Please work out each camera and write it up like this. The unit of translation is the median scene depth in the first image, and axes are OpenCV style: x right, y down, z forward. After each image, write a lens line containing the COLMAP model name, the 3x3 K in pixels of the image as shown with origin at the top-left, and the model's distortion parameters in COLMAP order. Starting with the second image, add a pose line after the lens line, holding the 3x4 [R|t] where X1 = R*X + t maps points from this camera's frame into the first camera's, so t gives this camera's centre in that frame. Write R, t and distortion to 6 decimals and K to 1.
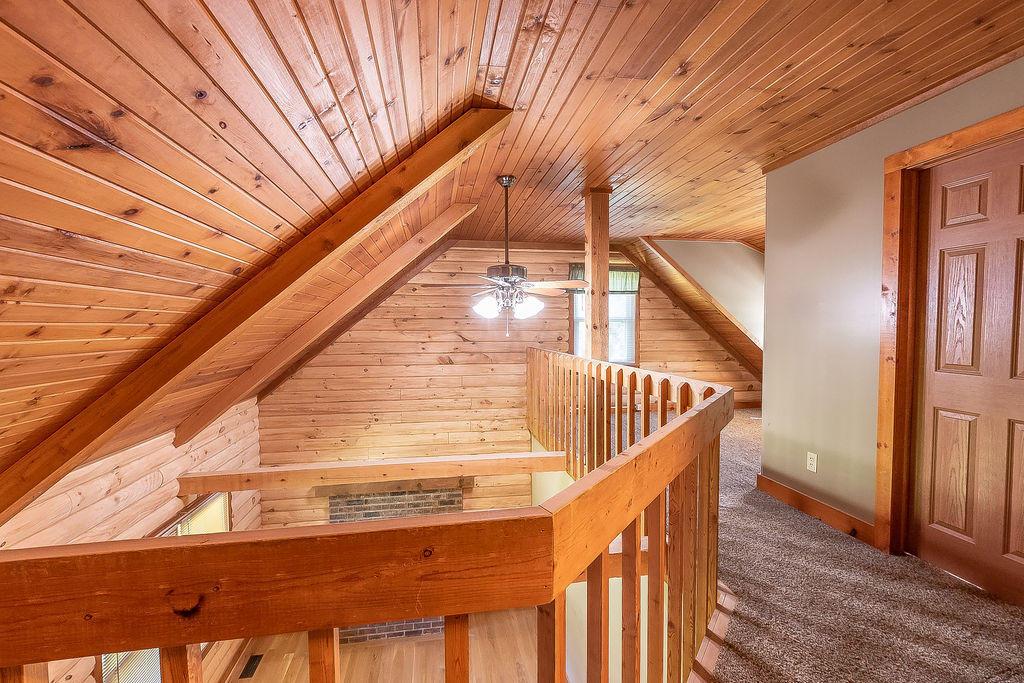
lens RADIAL K [[452.7, 0, 507.6], [0, 452.7, 341.1], [0, 0, 1]] dist [-0.002043, -0.000063]
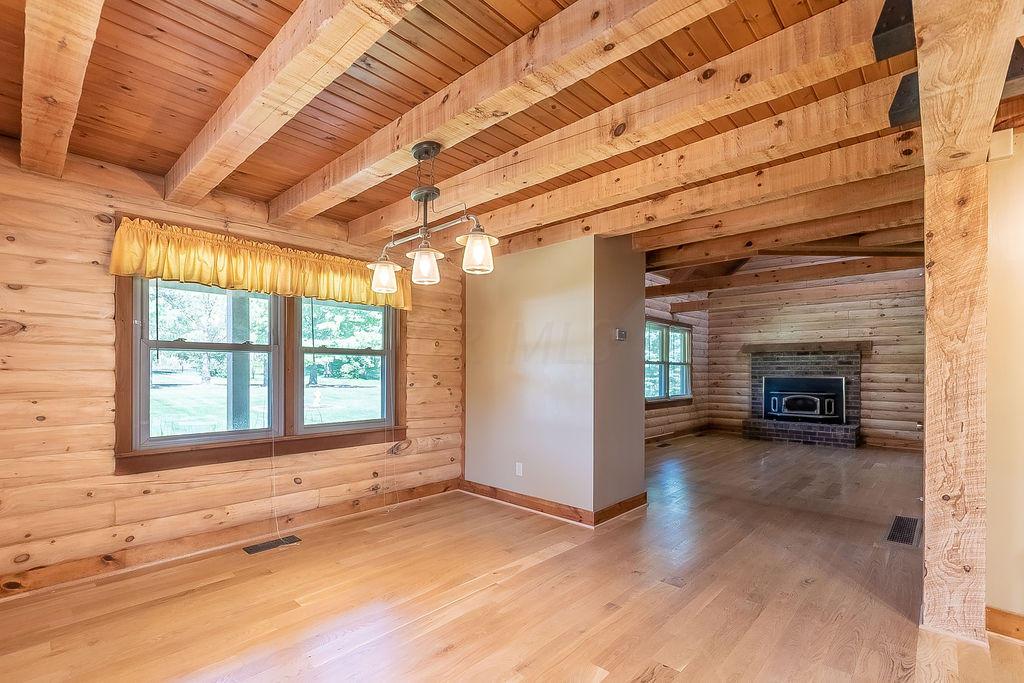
lens RADIAL K [[469.7, 0, 515.0], [0, 469.7, 373.0], [0, 0, 1]] dist [-0.002388, -0.000475]
pose [[0.616423, 0.003715, -0.787407, 0.341509], [-0.027730, 0.999471, -0.016993, 0.440287], [0.786927, 0.032310, 0.616200, -0.565424]]
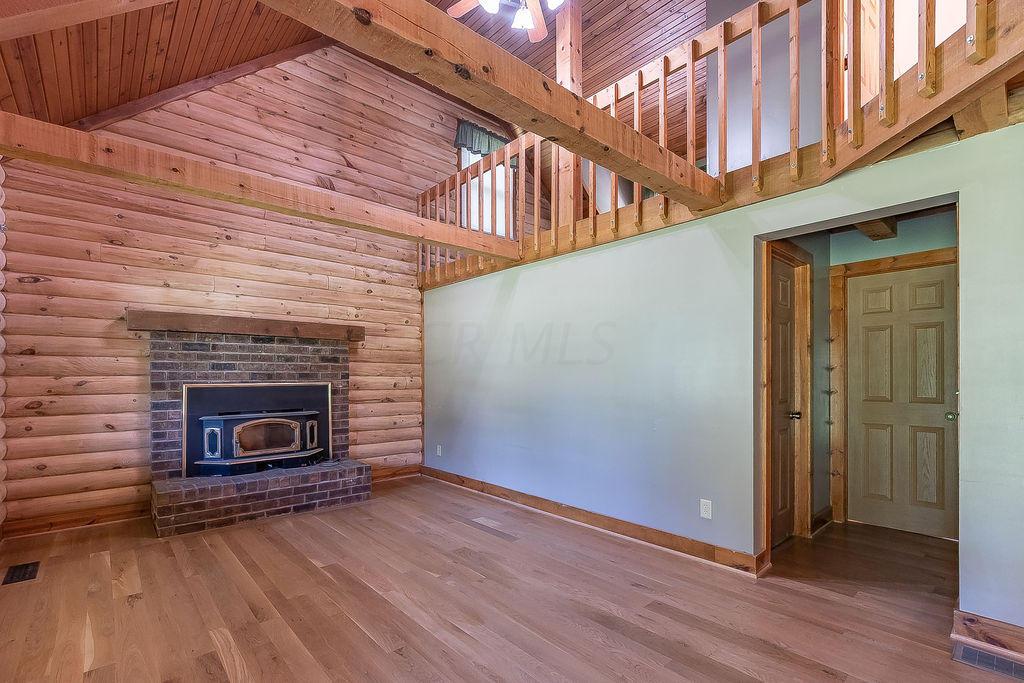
lens RADIAL K [[469.7, 0, 515.0], [0, 469.7, 373.0], [0, 0, 1]] dist [-0.002388, -0.000475]
pose [[0.845449, 0.002422, 0.534051, -0.301500], [0.018531, 0.999255, -0.033868, 0.419771], [-0.533735, 0.038530, 0.844774, 0.142956]]
